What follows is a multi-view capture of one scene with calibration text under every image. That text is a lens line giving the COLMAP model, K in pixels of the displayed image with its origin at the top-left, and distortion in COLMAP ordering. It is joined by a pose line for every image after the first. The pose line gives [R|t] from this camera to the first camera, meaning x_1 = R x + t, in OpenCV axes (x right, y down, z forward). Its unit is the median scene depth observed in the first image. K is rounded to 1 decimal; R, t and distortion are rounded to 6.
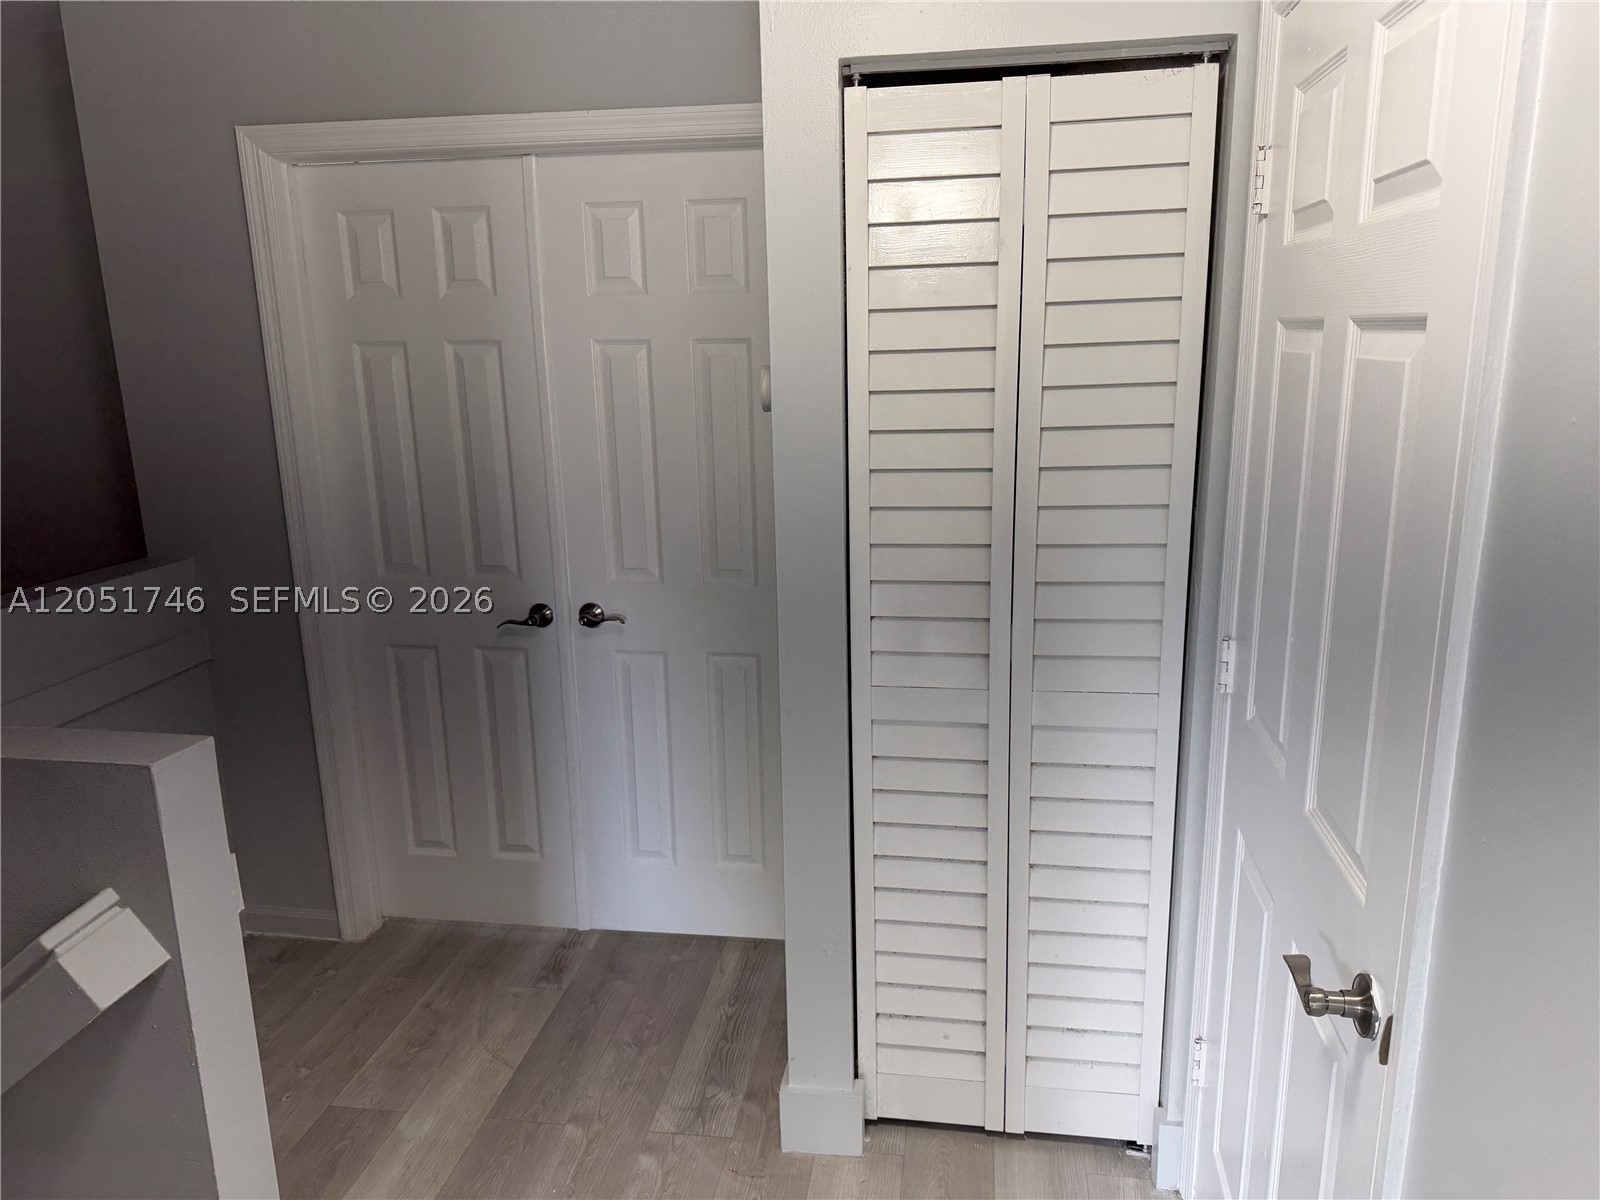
lens RADIAL K [[1128.2, 0, 806.2], [0, 1128.2, 604.4], [0, 0, 1]] dist [0.065366, -0.089088]
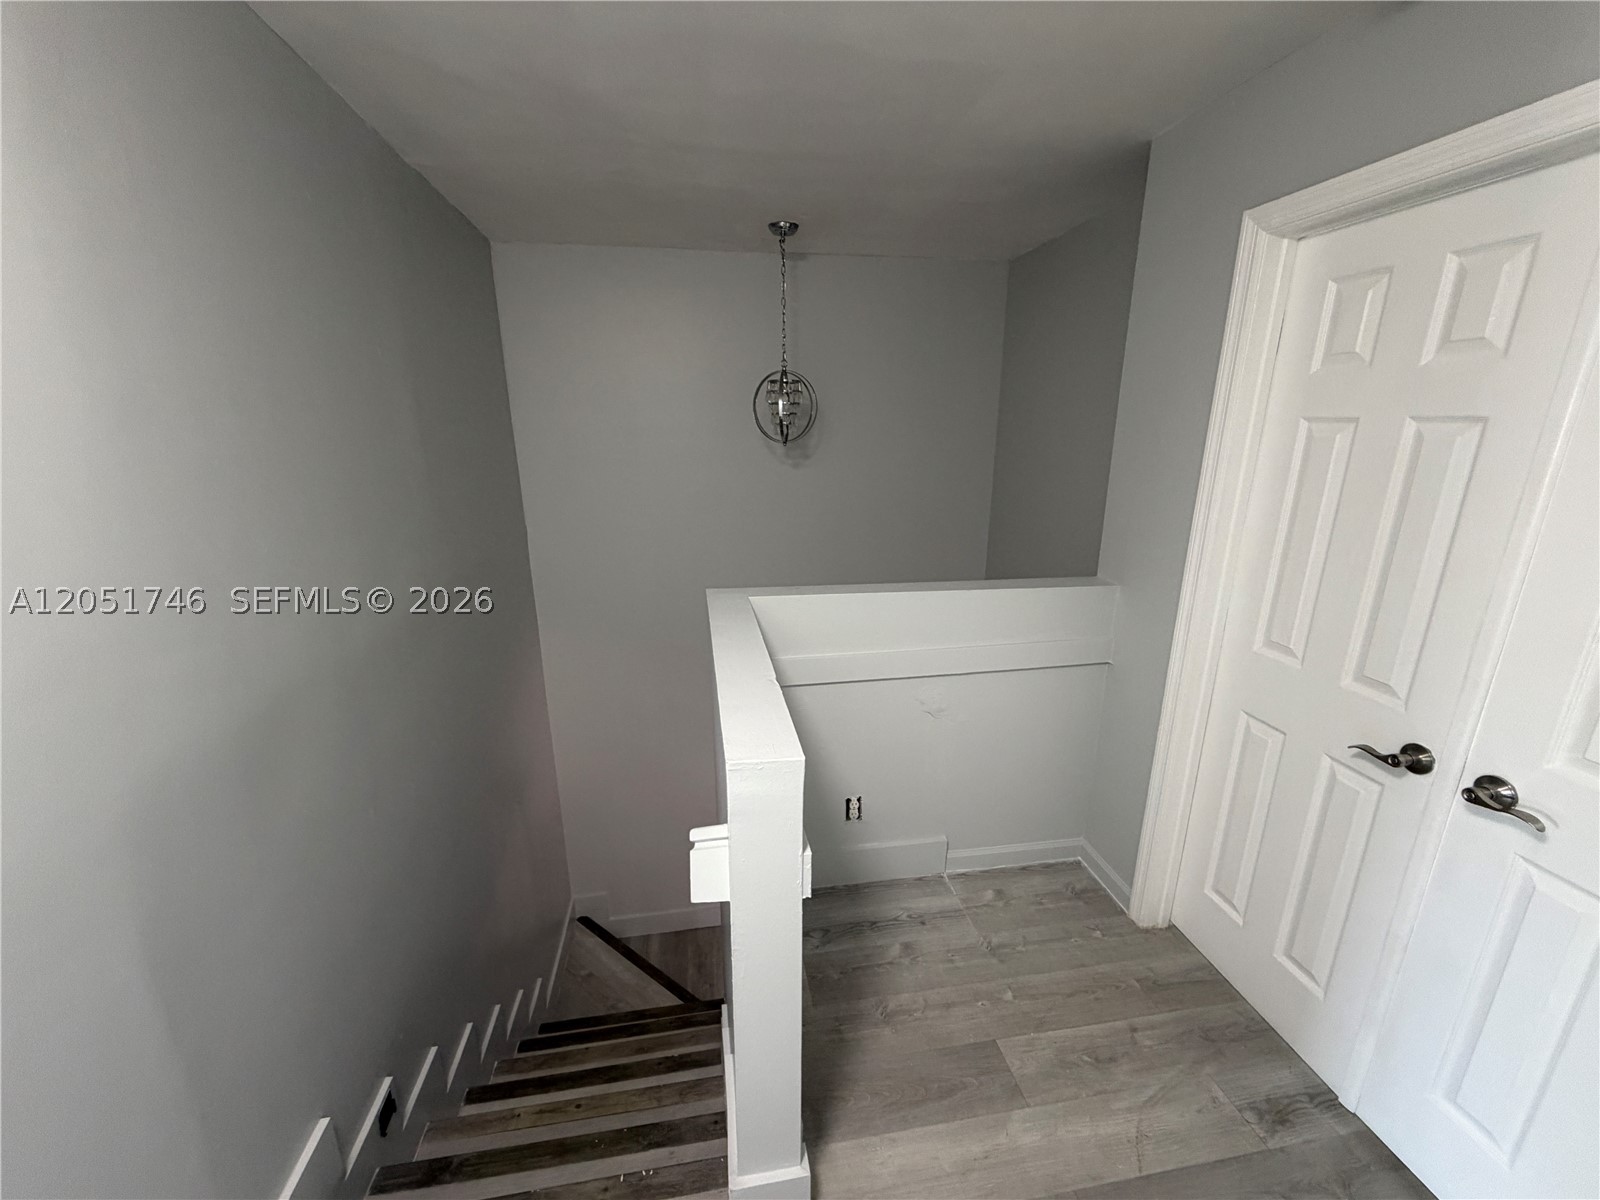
lens RADIAL K [[638.7, 0, 800.0], [0, 638.7, 600.0], [0, 0, 1]] dist [0.000399, 0.000007]
pose [[0.308319, 0.274737, -0.910746, 0.015335], [-0.223240, 0.951548, 0.211471, -0.098456], [0.924718, 0.138115, 0.354713, 0.417645]]
